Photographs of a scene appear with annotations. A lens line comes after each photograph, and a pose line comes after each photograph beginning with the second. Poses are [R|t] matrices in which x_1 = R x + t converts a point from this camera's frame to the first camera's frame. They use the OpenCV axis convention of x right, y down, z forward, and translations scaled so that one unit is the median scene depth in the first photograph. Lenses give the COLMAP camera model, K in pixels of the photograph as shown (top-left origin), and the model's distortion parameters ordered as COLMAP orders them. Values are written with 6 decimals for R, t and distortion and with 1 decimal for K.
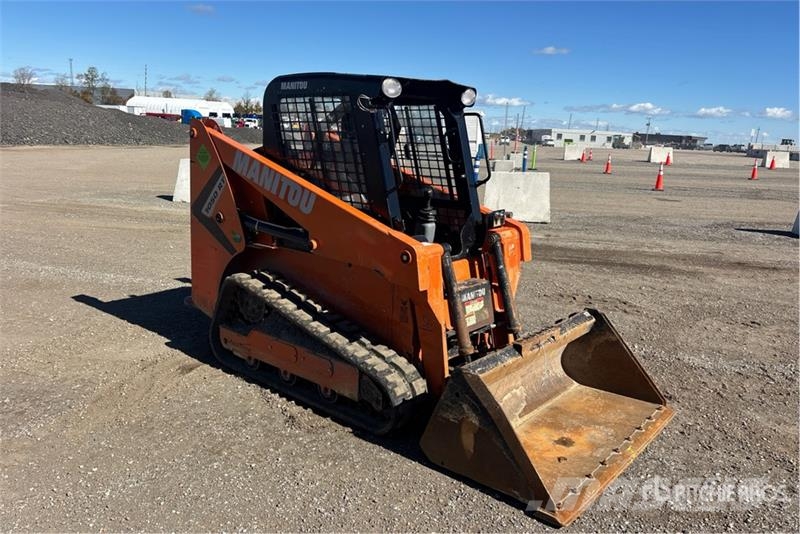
lens RADIAL K [[603.5, 0, 400.0], [0, 603.5, 267.0], [0, 0, 1]] dist [0.025354, -0.010875]
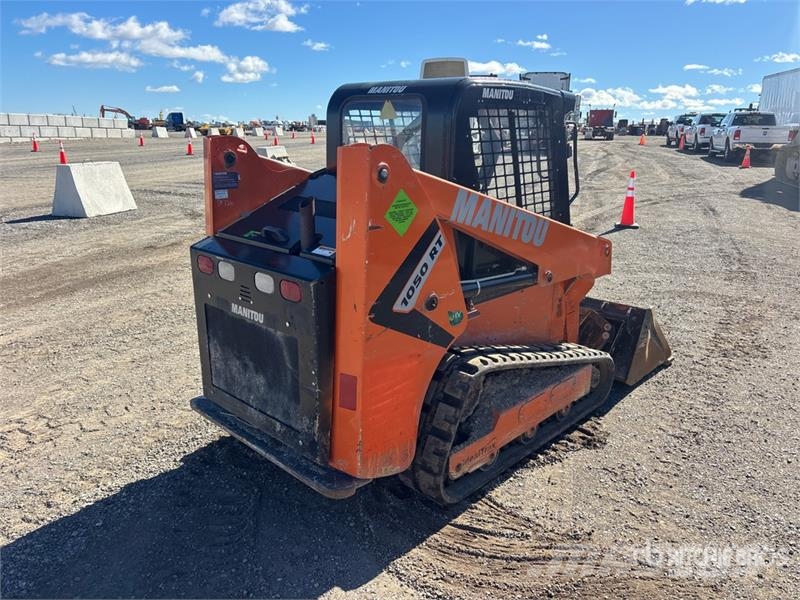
lens RADIAL K [[603.2, 0, 399.9], [0, 603.2, 315.0], [0, 0, 1]] dist [0.044444, -0.053326]
pose [[0.060128, -0.330793, 0.941786, -0.980976], [0.210768, 0.926428, 0.311942, -0.297726], [-0.975685, 0.179742, 0.125425, 1.045235]]
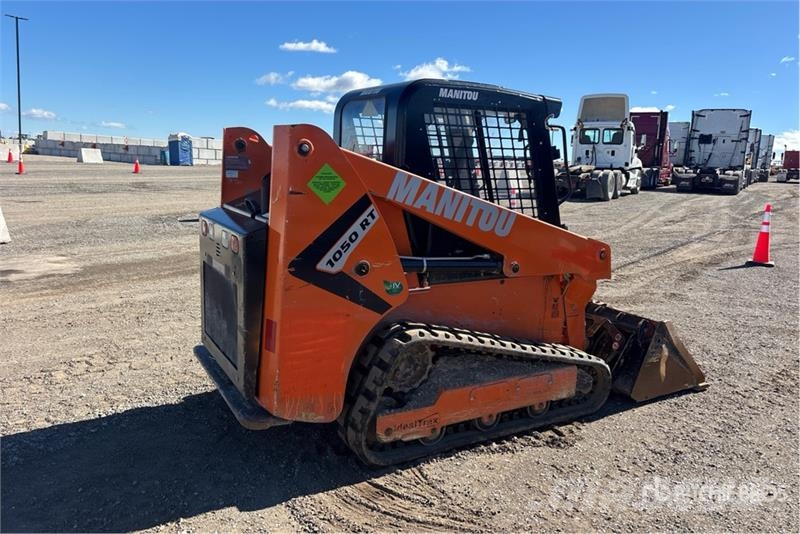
lens RADIAL K [[603.5, 0, 400.0], [0, 603.5, 267.0], [0, 0, 1]] dist [0.025354, -0.010875]
pose [[0.336611, -0.191440, 0.921978, -1.017987], [0.176702, 0.974564, 0.137846, -0.188057], [-0.924916, 0.116515, 0.361877, 0.770697]]
